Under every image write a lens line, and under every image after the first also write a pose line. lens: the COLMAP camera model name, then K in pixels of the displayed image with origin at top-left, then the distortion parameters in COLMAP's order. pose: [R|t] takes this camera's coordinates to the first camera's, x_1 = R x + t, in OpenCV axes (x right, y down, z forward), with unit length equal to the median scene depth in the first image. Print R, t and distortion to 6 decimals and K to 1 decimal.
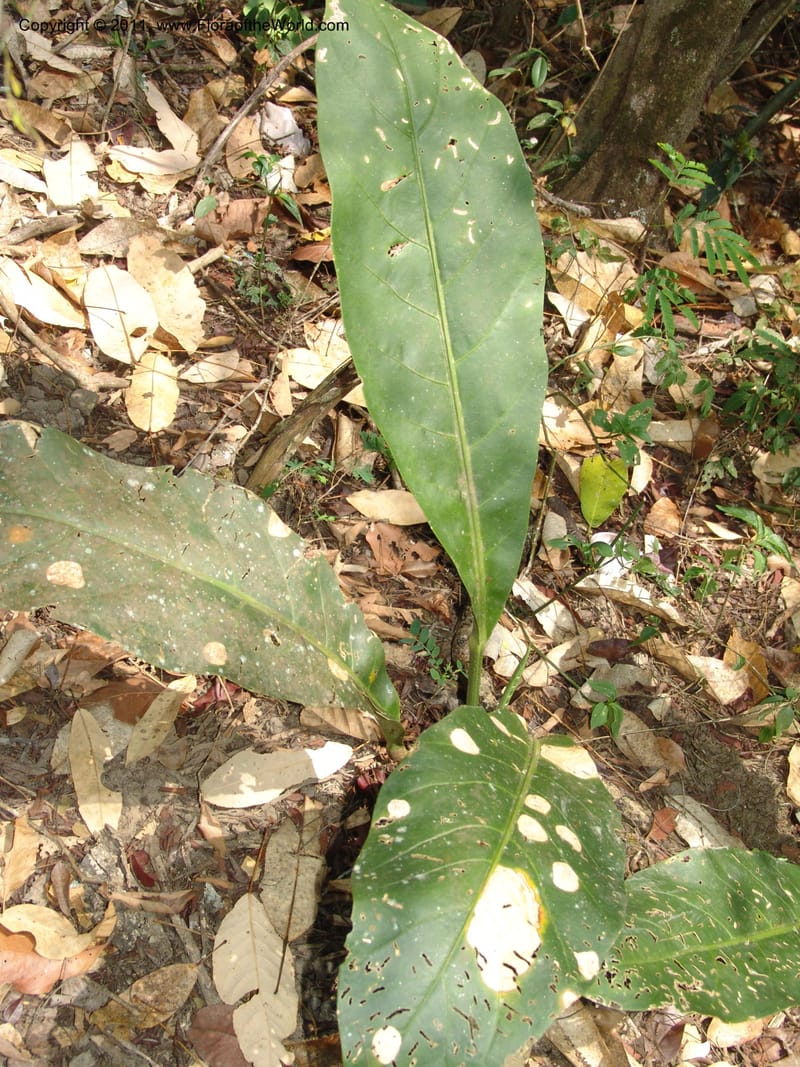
lens RADIAL K [[1511.7, 0, 400.0], [0, 1511.7, 533.5], [0, 0, 1]] dist [-0.090742, -0.043728]
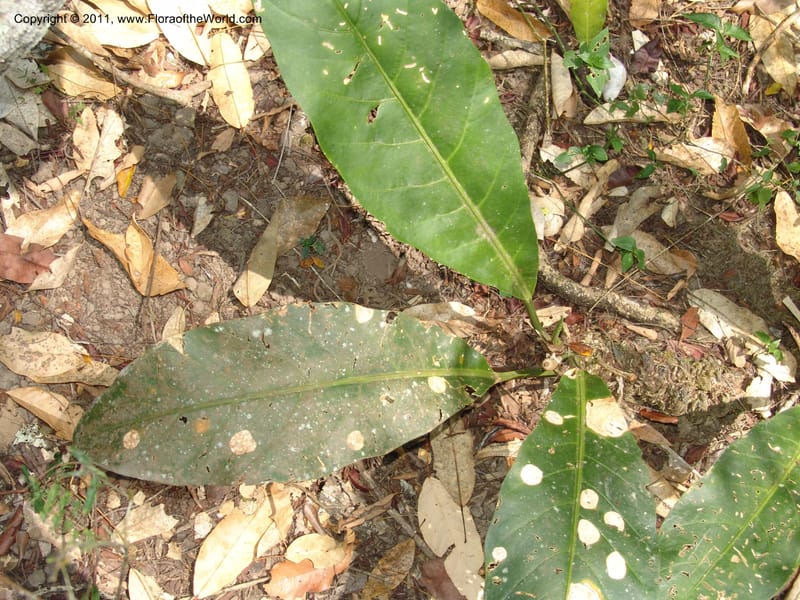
lens RADIAL K [[1133.5, 0, 400.0], [0, 1133.5, 300.0], [0, 0, 1]] dist [-0.090742, -0.043728]
pose [[0.940448, -0.271404, -0.204690, 0.166115], [0.337373, 0.819010, 0.464115, -0.479761], [0.041681, -0.505533, 0.861800, 0.098278]]
